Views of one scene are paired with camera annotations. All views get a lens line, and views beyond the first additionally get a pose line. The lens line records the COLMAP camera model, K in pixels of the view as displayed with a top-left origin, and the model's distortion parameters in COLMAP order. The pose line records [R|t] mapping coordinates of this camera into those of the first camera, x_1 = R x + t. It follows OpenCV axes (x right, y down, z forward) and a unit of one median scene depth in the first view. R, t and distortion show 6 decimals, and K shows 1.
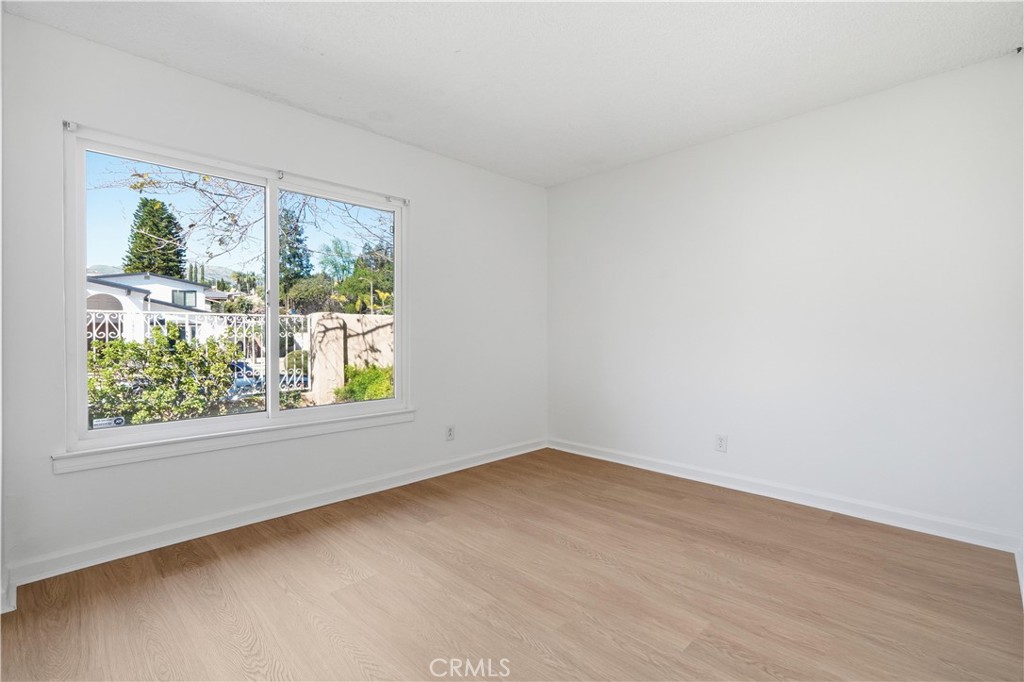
lens RADIAL K [[466.5, 0, 522.6], [0, 466.5, 337.9], [0, 0, 1]] dist [-0.007602, 0.003199]
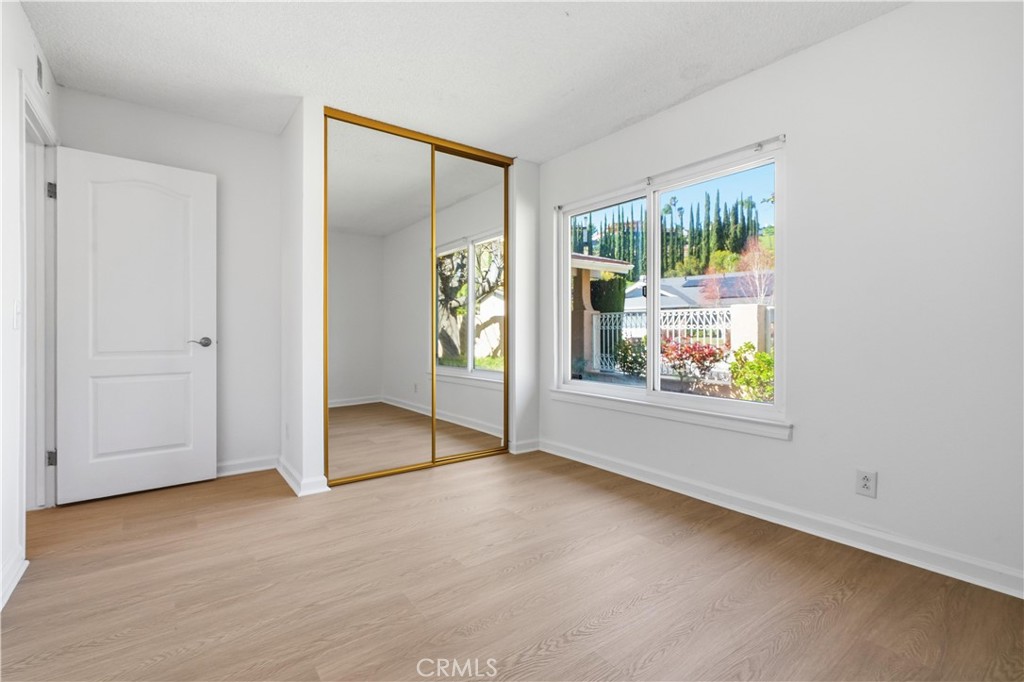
lens RADIAL K [[466.5, 0, 516.9], [0, 466.5, 339.8], [0, 0, 1]] dist [-0.007602, 0.003199]
pose [[-0.139931, 0.004697, -0.990150, 0.609508], [-0.021428, 0.999740, 0.007771, 0.032606], [0.989929, 0.022304, -0.139794, 0.793427]]
